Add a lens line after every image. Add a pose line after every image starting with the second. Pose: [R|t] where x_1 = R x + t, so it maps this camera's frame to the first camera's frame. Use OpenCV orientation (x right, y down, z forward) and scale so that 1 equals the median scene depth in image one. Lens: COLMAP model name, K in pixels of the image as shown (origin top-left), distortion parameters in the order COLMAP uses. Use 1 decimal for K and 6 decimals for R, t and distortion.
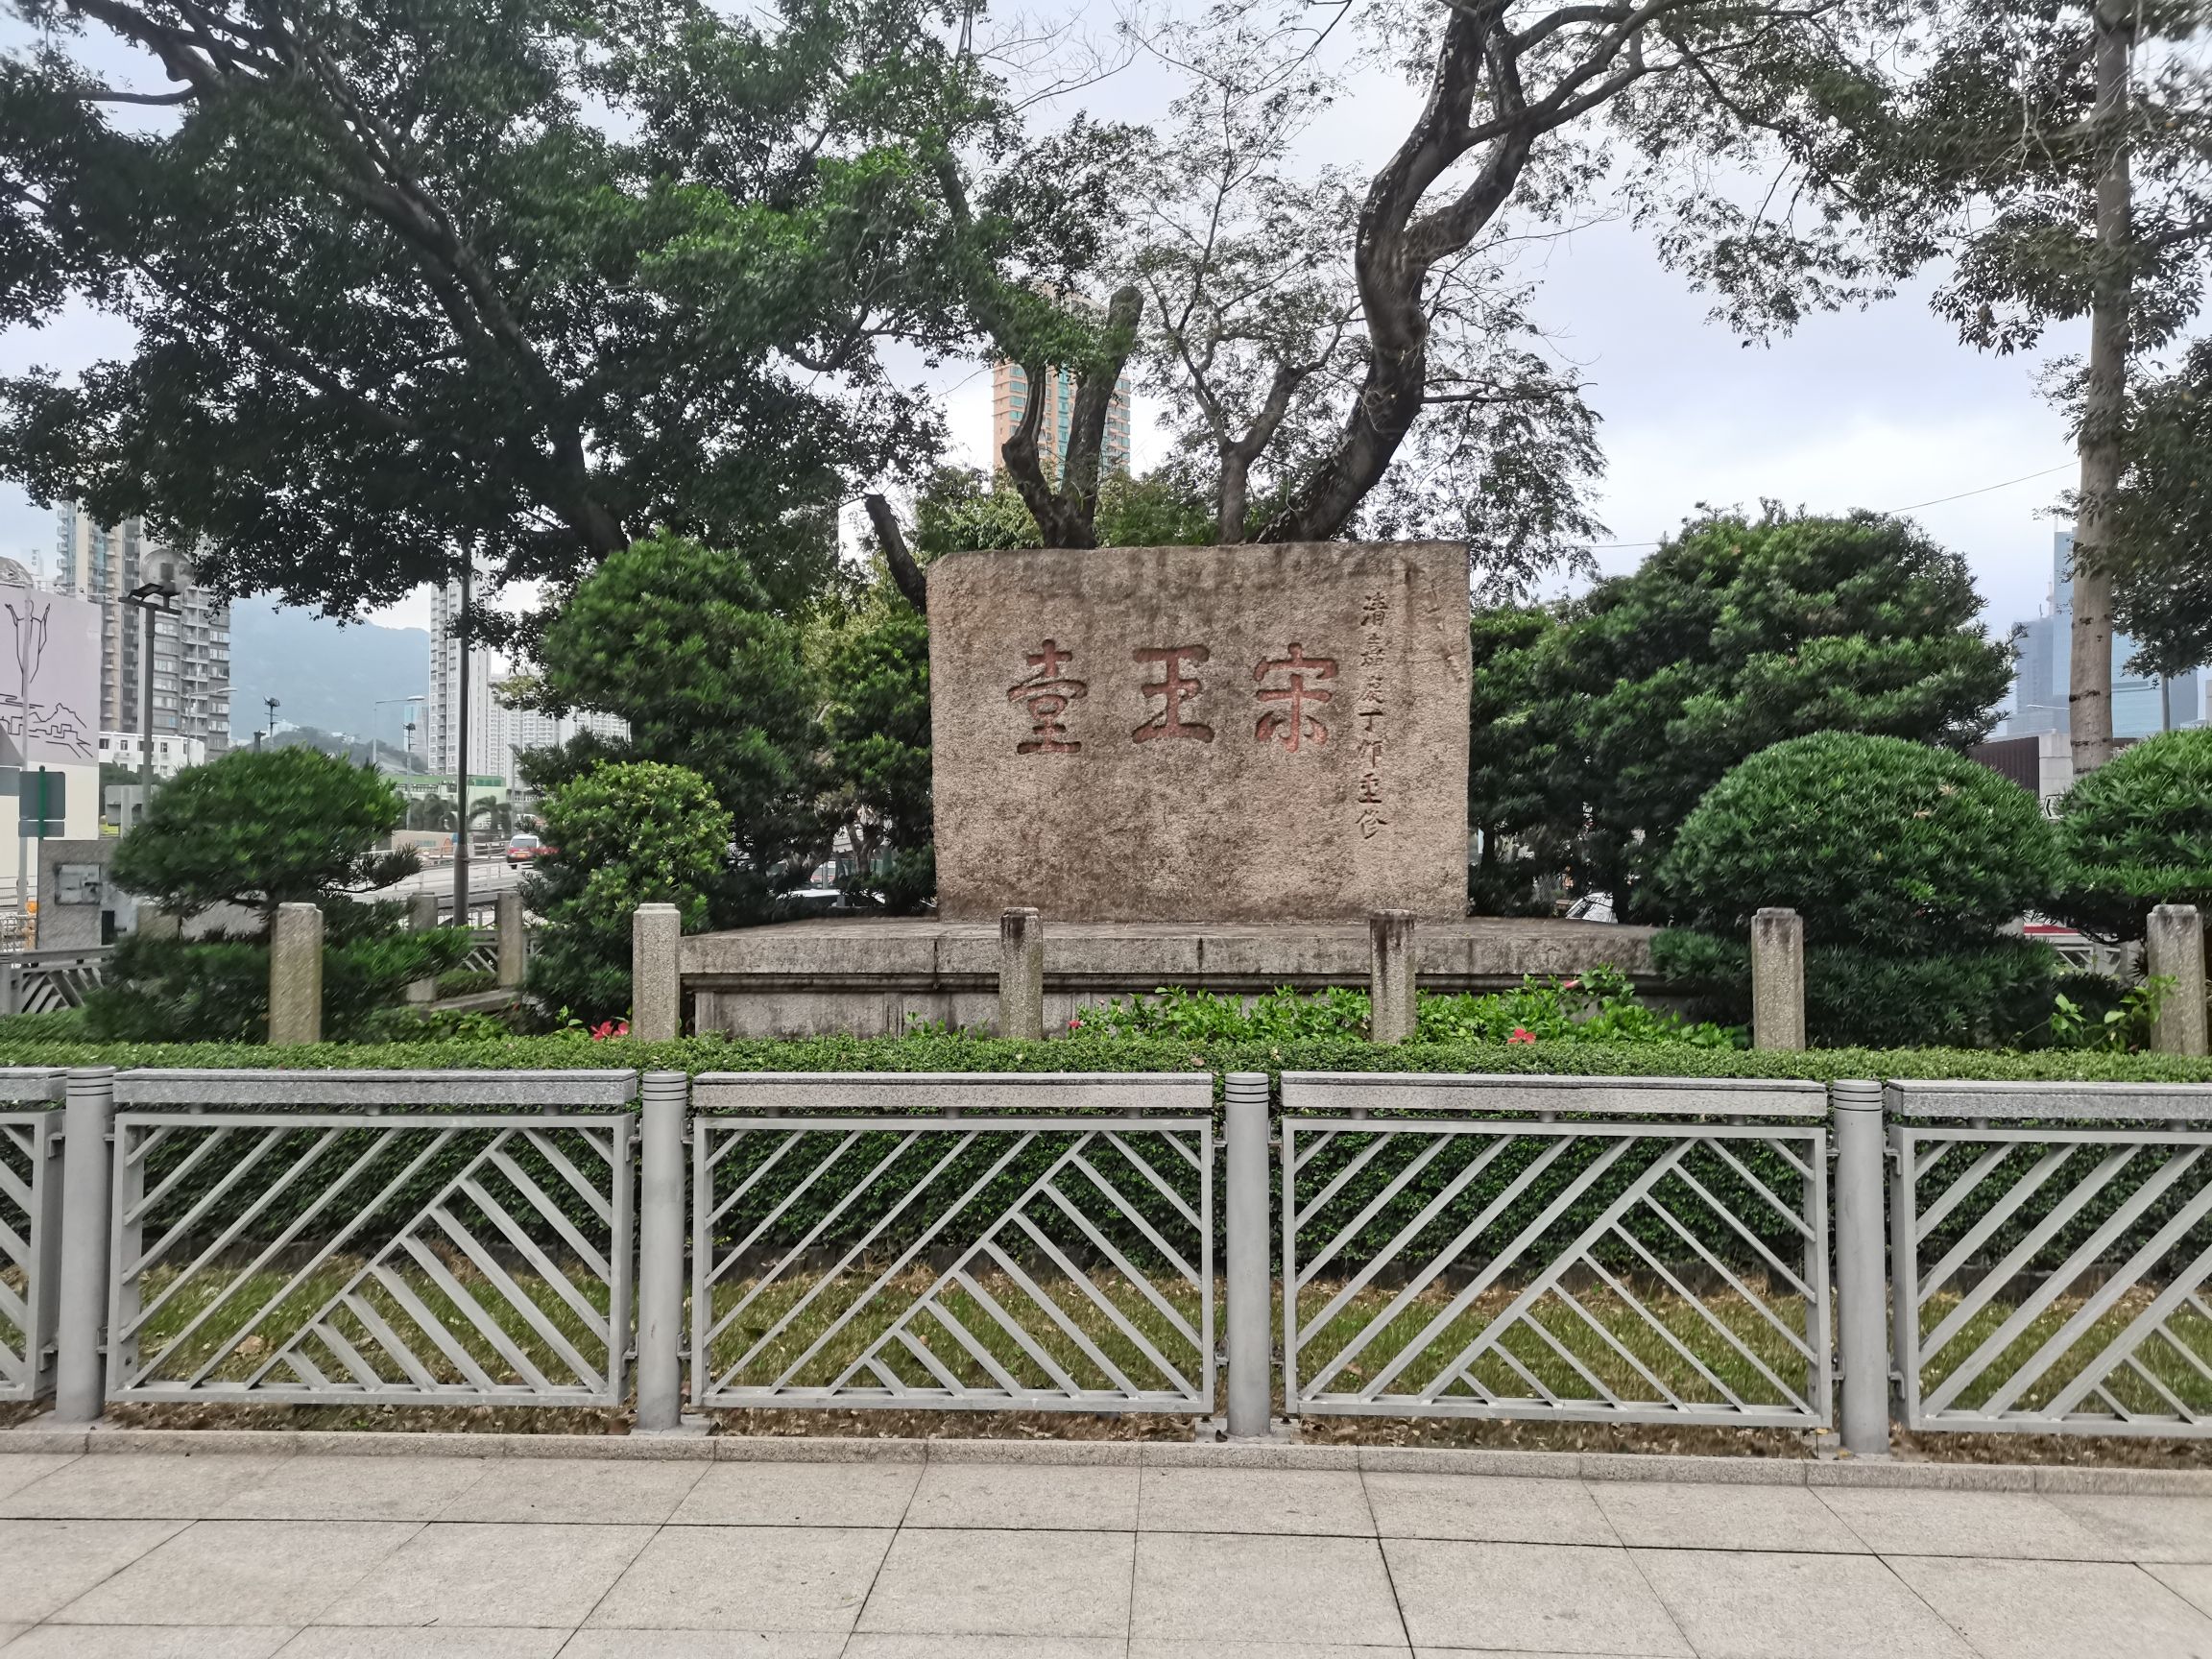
lens RADIAL K [[1629.8, 0, 1106.0], [0, 1629.8, 829.5], [0, 0, 1]] dist [0.026023, -0.000345]
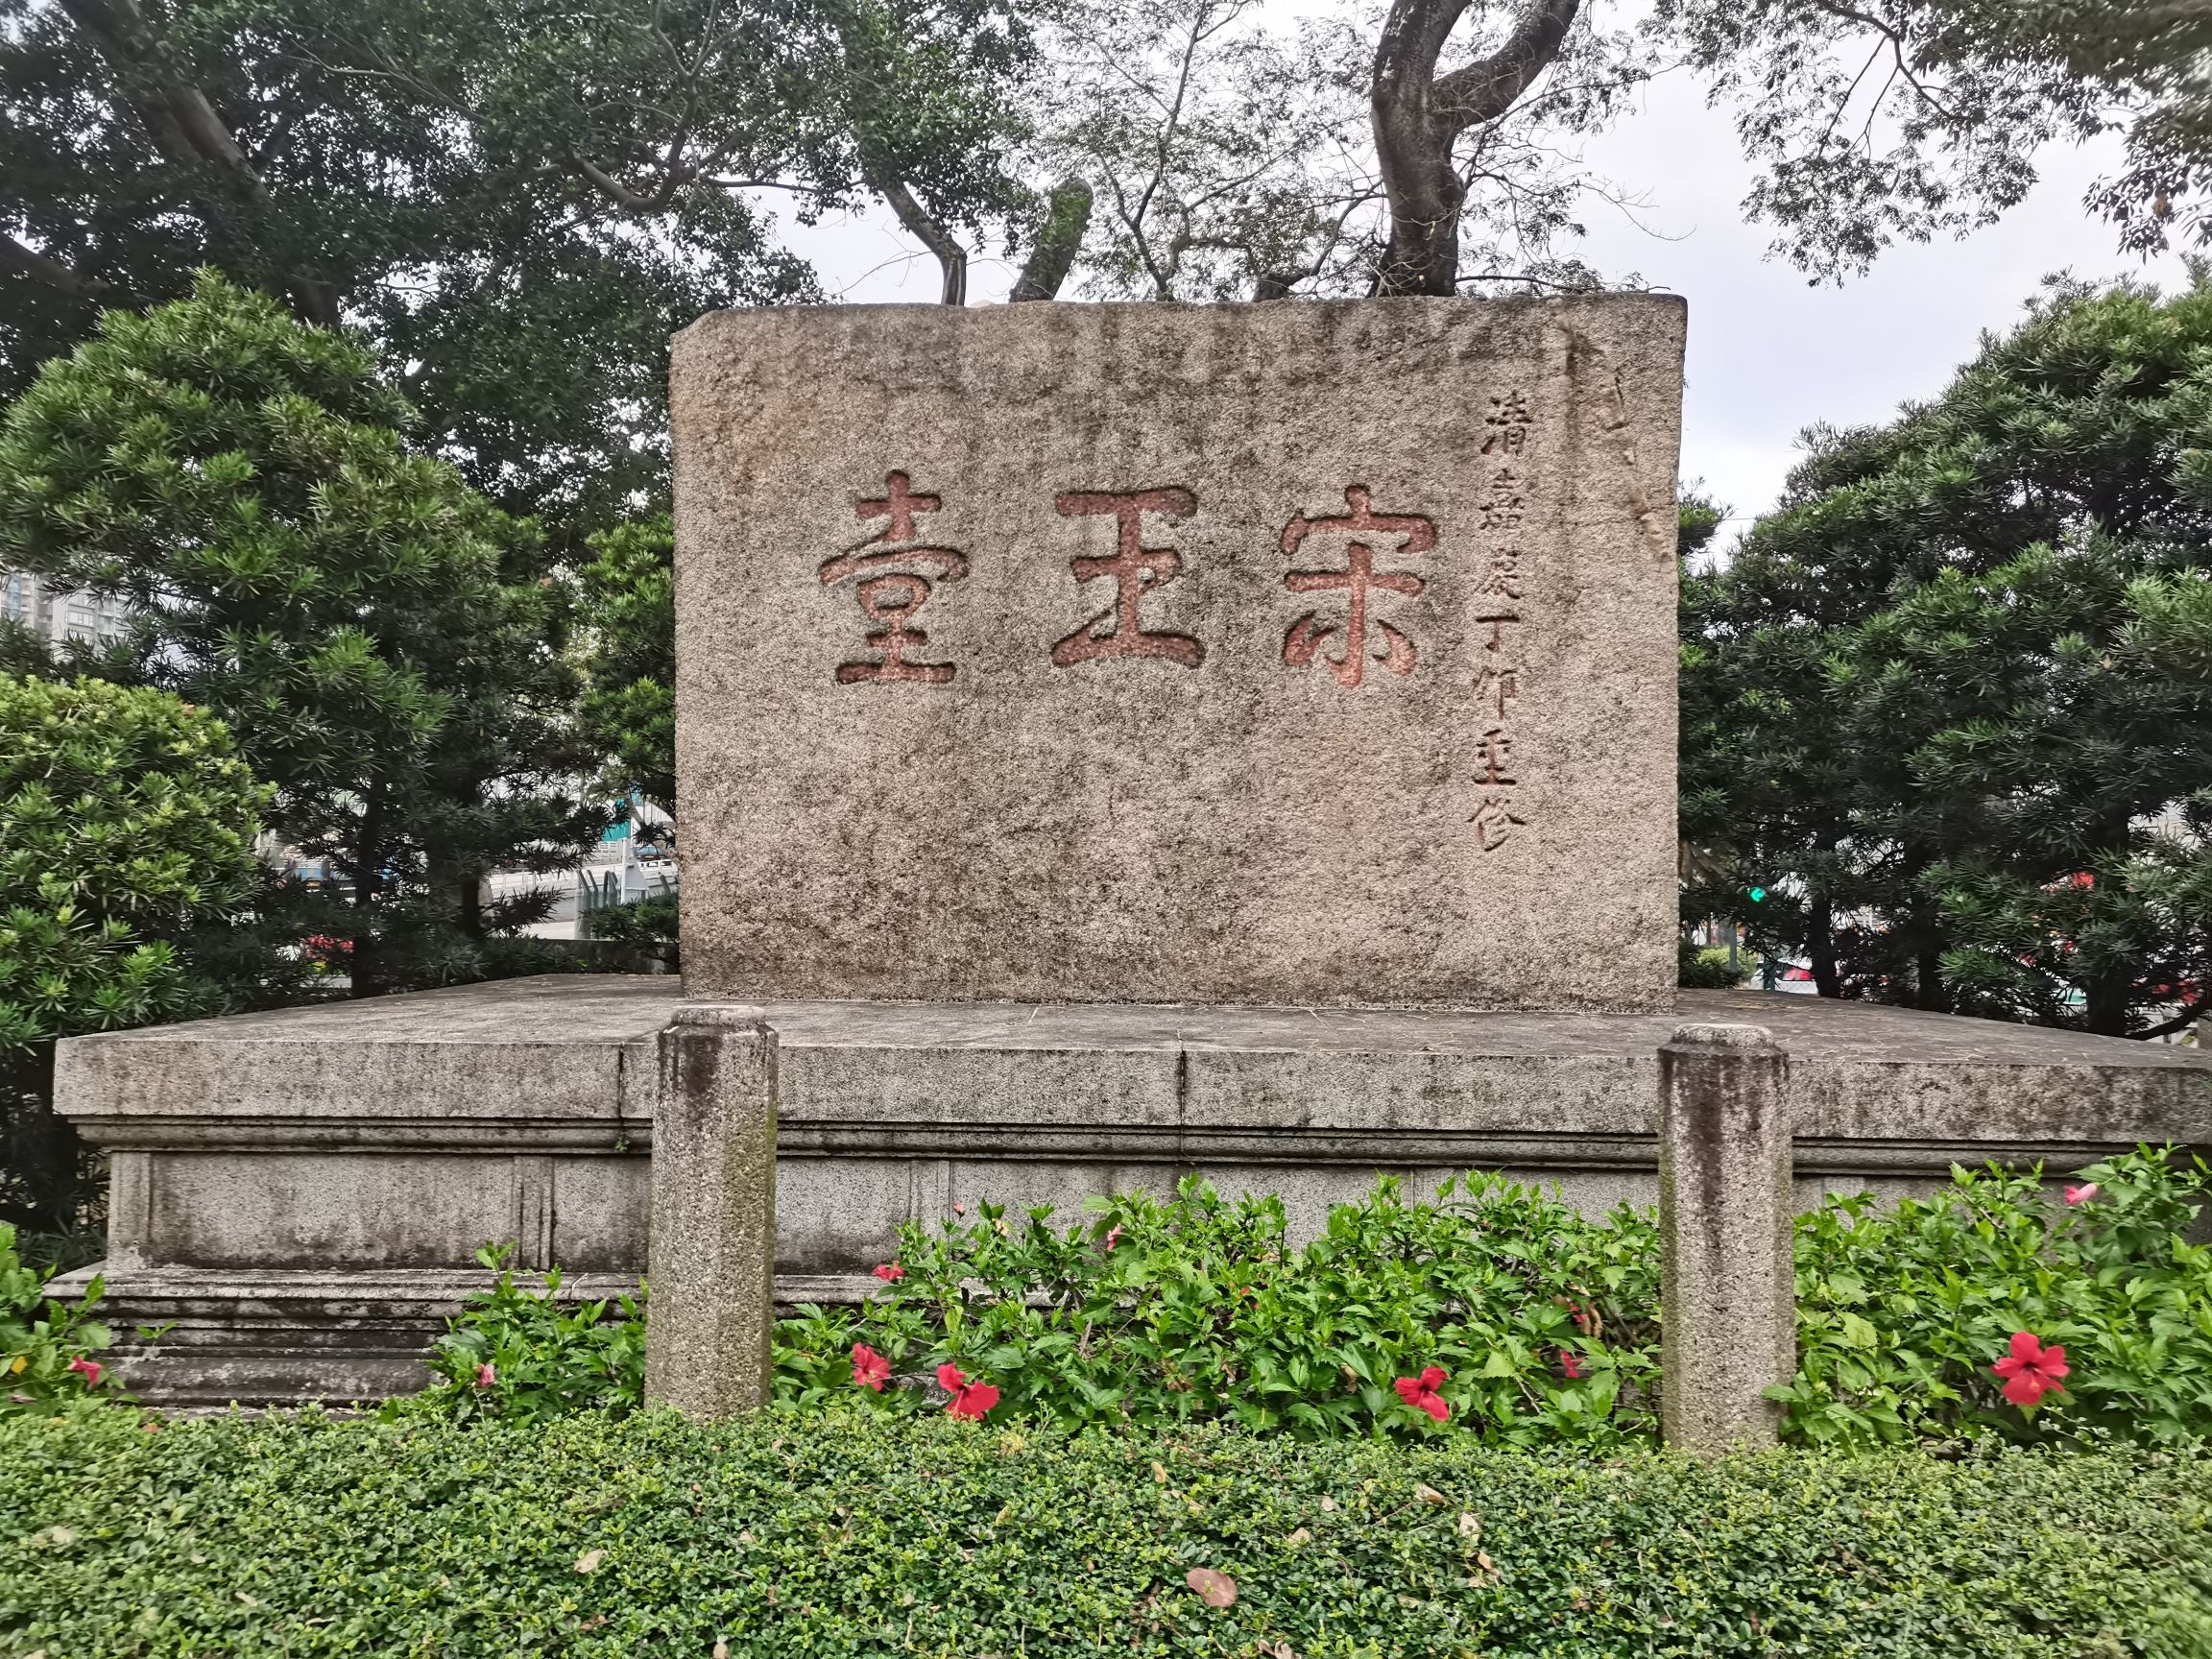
lens RADIAL K [[1629.8, 0, 1106.0], [0, 1629.8, 829.5], [0, 0, 1]] dist [0.026023, -0.000345]
pose [[0.999389, 0.013782, 0.032109, 0.017459], [-0.013133, 0.999707, -0.020352, 0.011023], [-0.032380, 0.019918, 0.999277, 0.466744]]
